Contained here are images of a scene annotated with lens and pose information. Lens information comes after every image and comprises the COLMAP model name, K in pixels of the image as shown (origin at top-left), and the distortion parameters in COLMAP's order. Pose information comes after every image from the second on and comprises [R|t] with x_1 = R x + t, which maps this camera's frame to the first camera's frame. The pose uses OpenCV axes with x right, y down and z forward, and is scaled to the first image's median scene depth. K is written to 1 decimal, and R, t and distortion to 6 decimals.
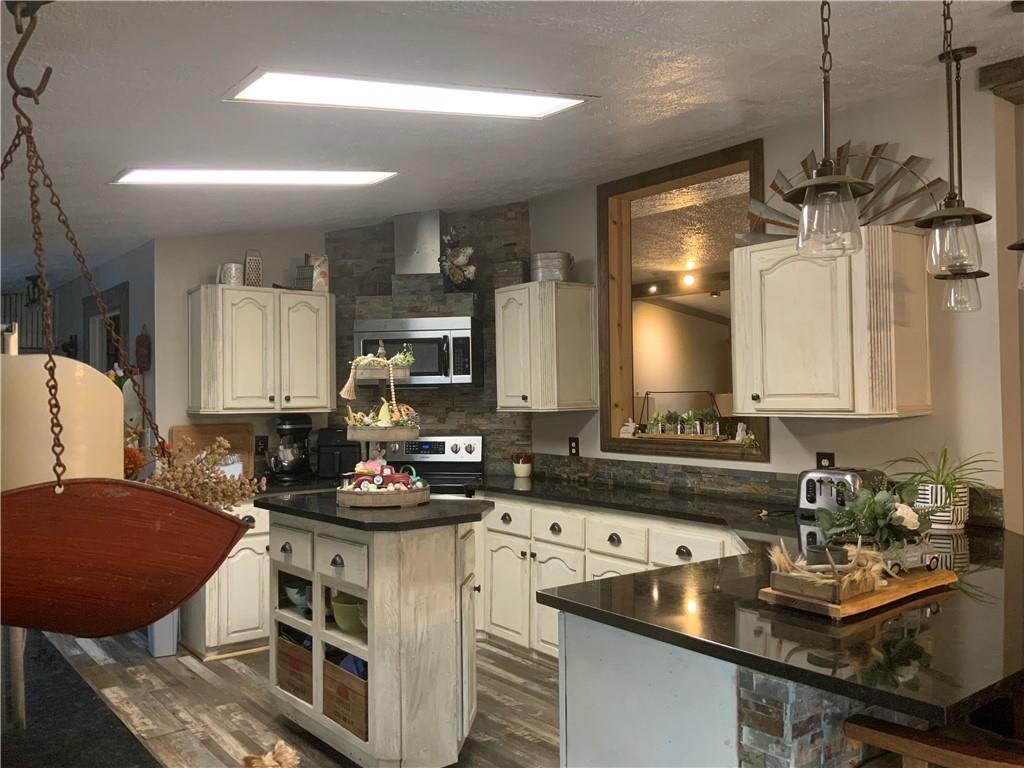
lens RADIAL K [[846.1, 0, 512.0], [0, 846.1, 384.0], [0, 0, 1]] dist [0.083633, -0.165767]
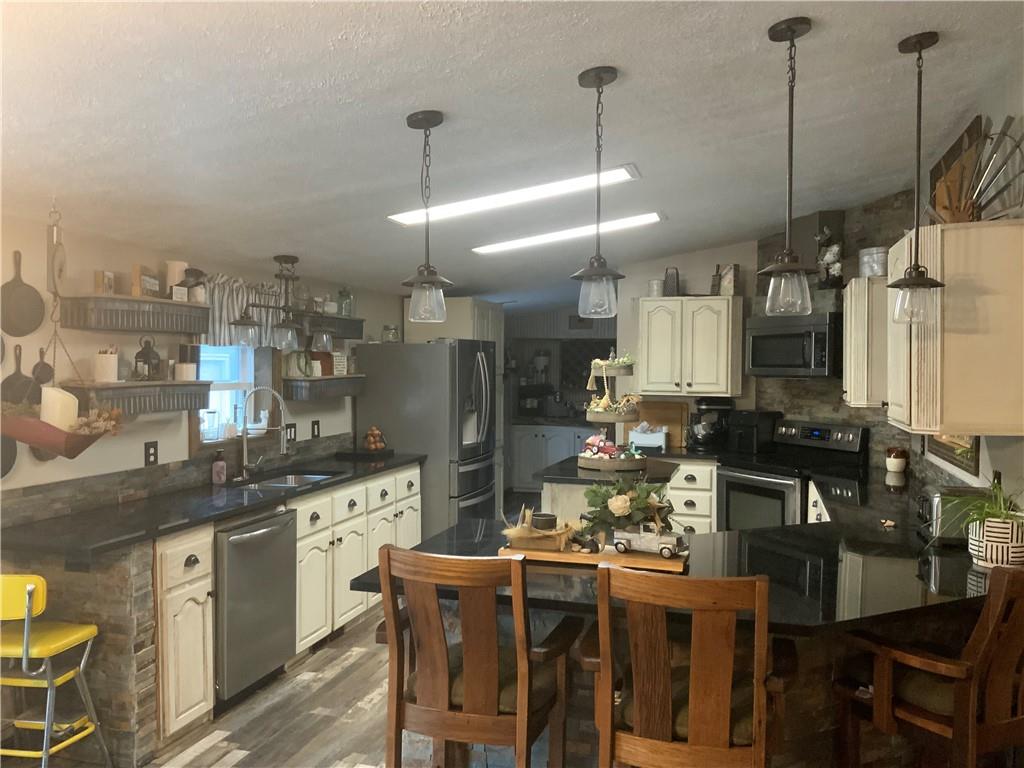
lens RADIAL K [[846.1, 0, 512.0], [0, 846.1, 384.0], [0, 0, 1]] dist [0.083633, -0.165767]
pose [[0.568593, 0.033533, -0.821935, 0.592177], [-0.002463, 0.999234, 0.039063, -0.030869], [0.822615, -0.020187, 0.568240, 0.072521]]
